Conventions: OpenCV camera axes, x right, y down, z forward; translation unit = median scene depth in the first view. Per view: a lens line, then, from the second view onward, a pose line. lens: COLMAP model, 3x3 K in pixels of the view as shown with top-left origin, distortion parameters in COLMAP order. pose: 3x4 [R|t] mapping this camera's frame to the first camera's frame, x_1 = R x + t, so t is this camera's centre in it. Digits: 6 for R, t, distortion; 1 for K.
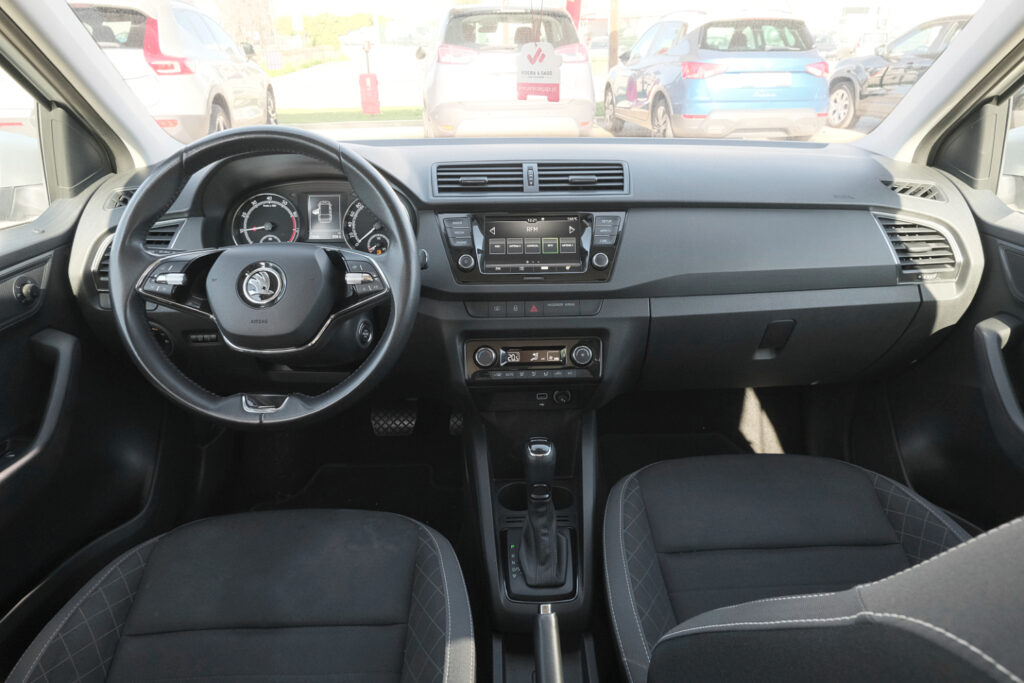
lens RADIAL K [[629.2, 0, 512.0], [0, 629.2, 341.5], [0, 0, 1]] dist [-0.000820, -0.001117]
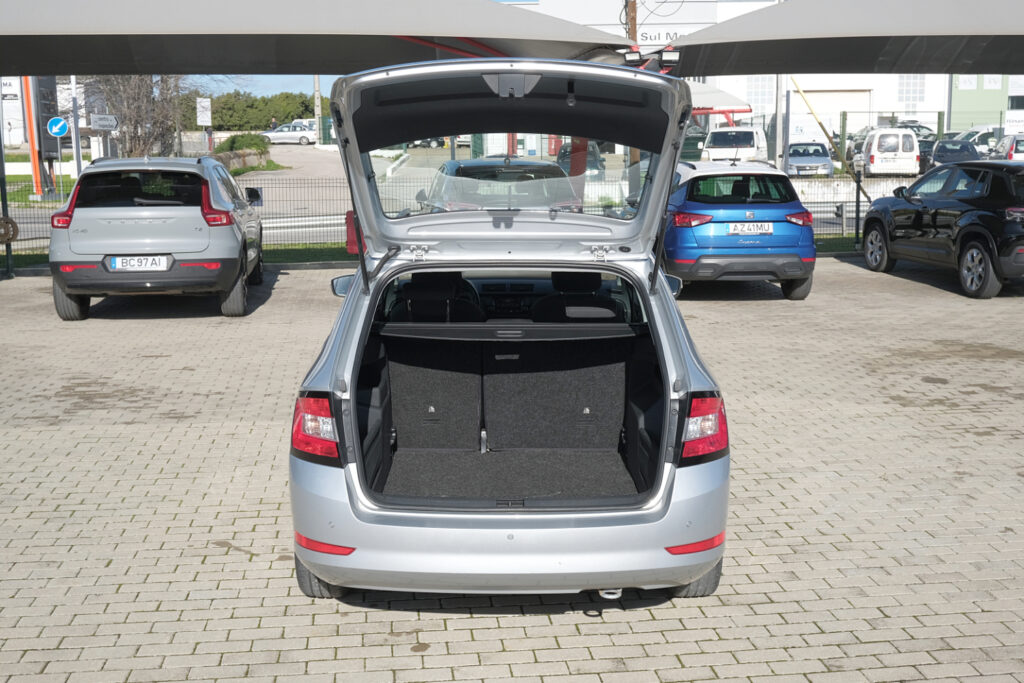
lens RADIAL K [[1178.1, 0, 512.0], [0, 1178.1, 341.5], [0, 0, 1]] dist [-0.017474, -0.012771]
pose [[0.999923, 0.005370, -0.011150, 0.118969], [-0.008065, 0.966101, -0.258040, 1.617683], [0.009386, 0.258110, 0.966070, -4.960617]]
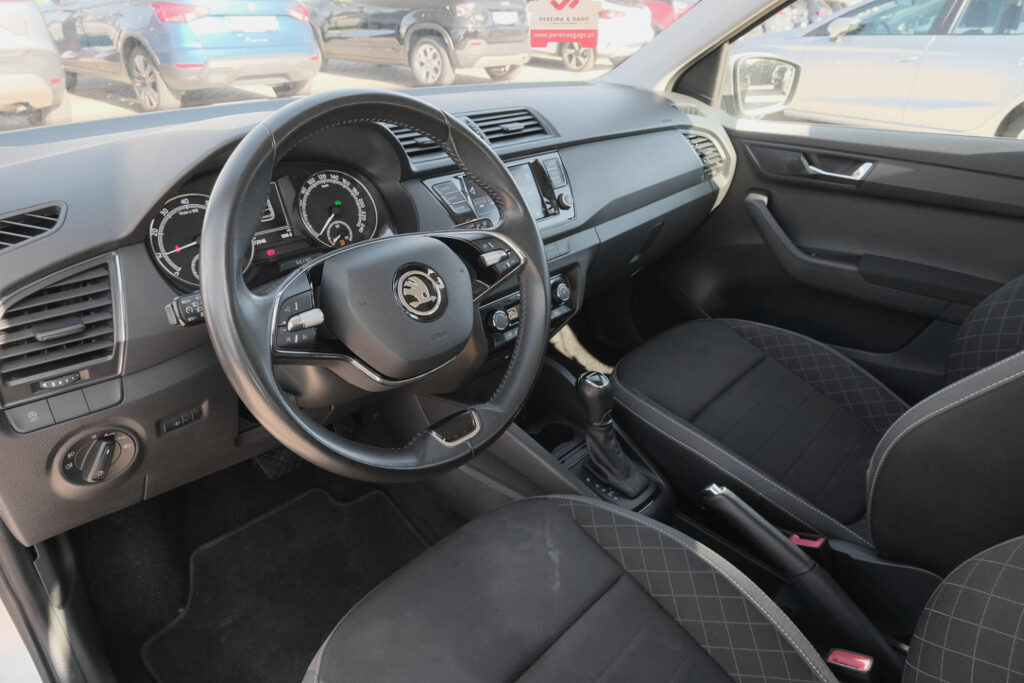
lens RADIAL K [[654.9, 0, 514.5], [0, 654.9, 335.8], [0, 0, 1]] dist [-0.010791, -0.001419]
pose [[0.686933, -0.309582, 0.657482, -0.655740], [0.273808, 0.948307, 0.160447, -0.102502], [-0.673166, 0.069807, 0.736189, 0.231050]]
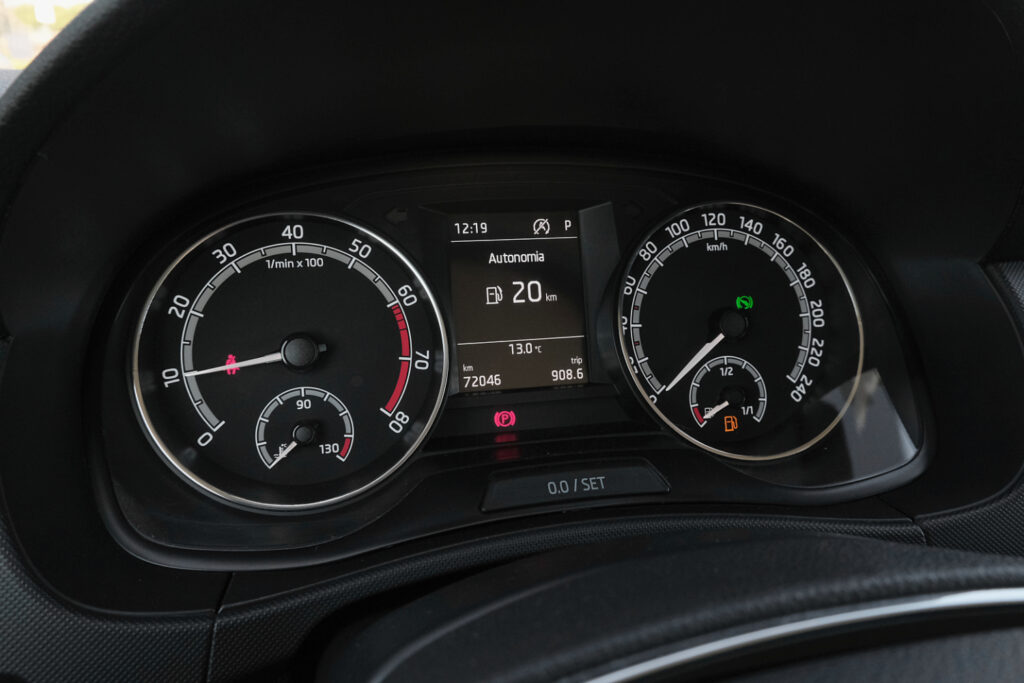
lens RADIAL K [[756.4, 0, 512.0], [0, 756.4, 341.5], [0, 0, 1]] dist [-0.001426, -0.000583]
pose [[0.972890, -0.055306, 0.224558, -0.371133], [0.074776, 0.994055, -0.079140, -0.158106], [-0.218846, 0.093786, 0.971242, 0.708535]]
